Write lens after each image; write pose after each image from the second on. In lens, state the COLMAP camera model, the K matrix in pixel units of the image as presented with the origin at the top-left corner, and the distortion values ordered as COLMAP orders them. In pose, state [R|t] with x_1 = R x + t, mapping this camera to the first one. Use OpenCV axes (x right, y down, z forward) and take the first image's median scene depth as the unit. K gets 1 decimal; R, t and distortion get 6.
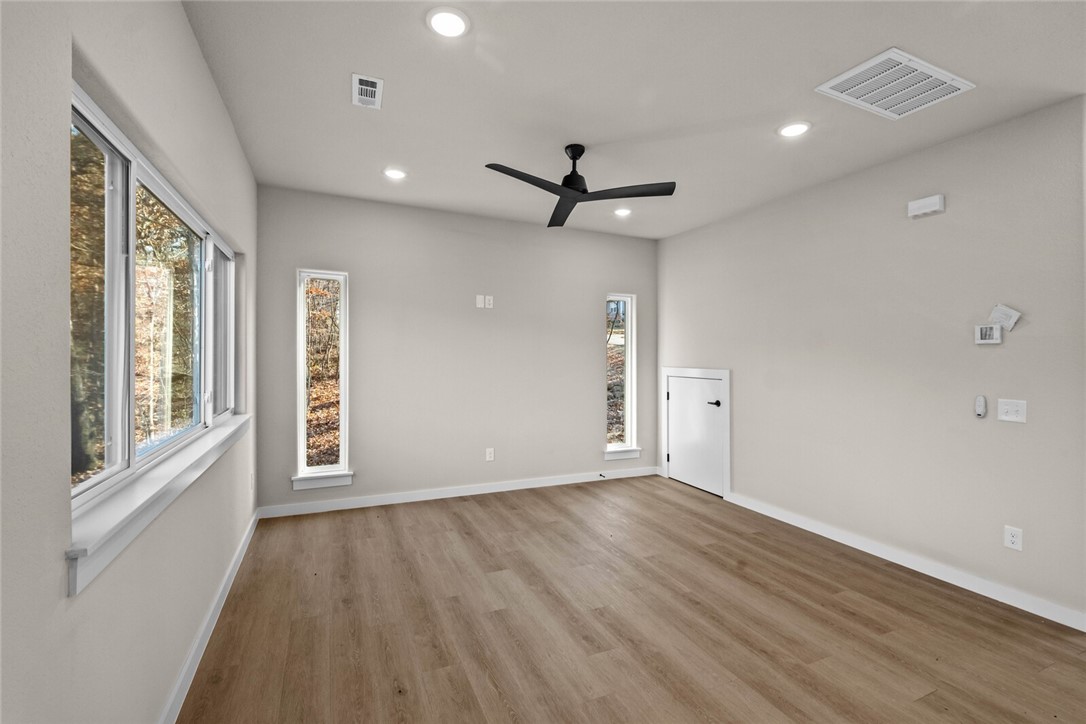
lens RADIAL K [[472.1, 0, 542.9], [0, 472.1, 354.5], [0, 0, 1]] dist [0.000854, -0.003988]
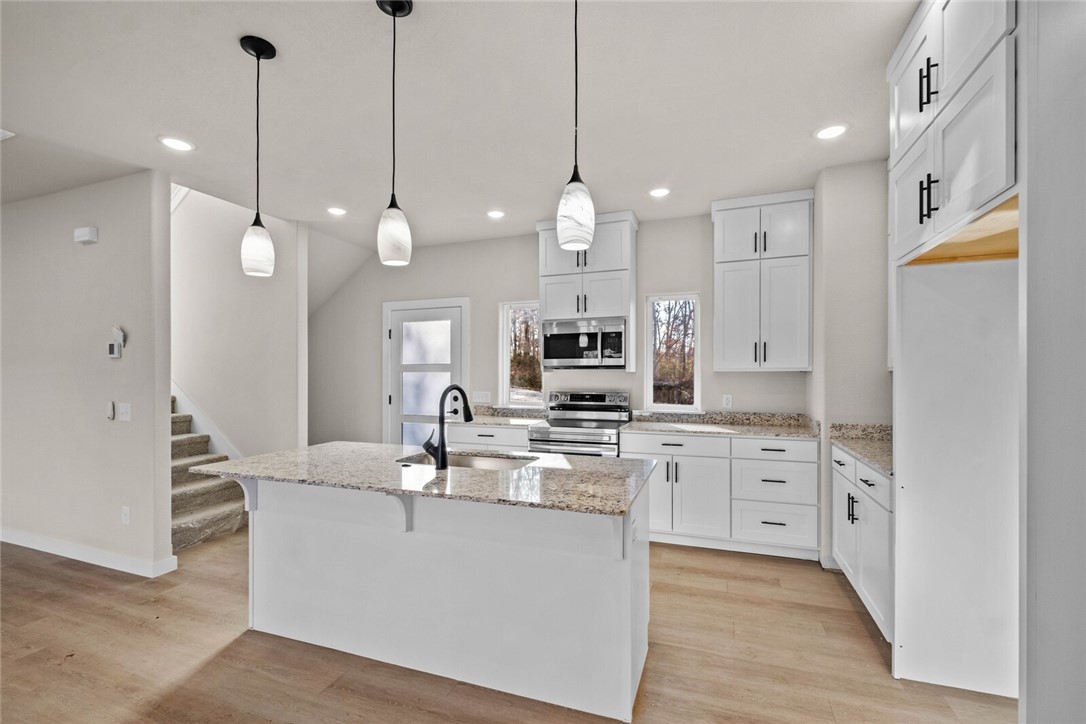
lens RADIAL K [[472.1, 0, 542.6], [0, 472.1, 372.4], [0, 0, 1]] dist [0.000854, -0.003988]
pose [[0.704568, -0.009310, 0.709576, 0.743864], [0.003157, 0.999945, 0.009985, 0.004631], [-0.709630, -0.004795, 0.704558, -0.529141]]
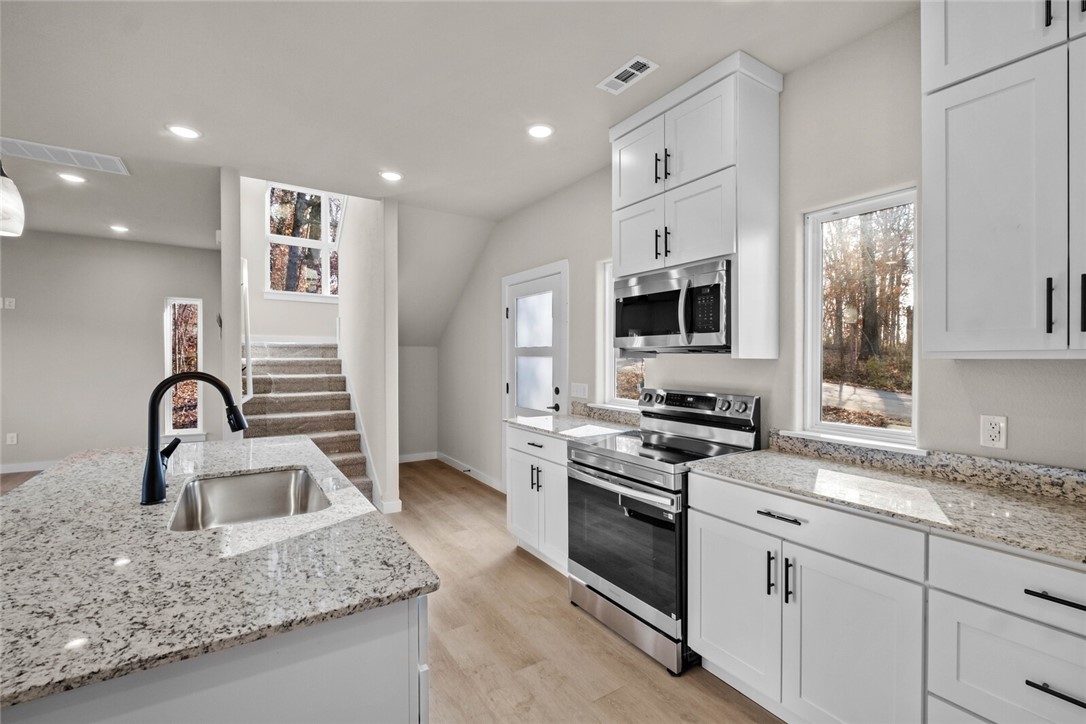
lens RADIAL K [[472.1, 0, 535.6], [0, 472.1, 358.8], [0, 0, 1]] dist [0.000854, -0.003988]
pose [[0.990559, -0.003418, 0.137043, 1.434651], [0.001984, 0.999942, 0.010601, 0.010026], [-0.137071, -0.010229, 0.990508, -0.429211]]
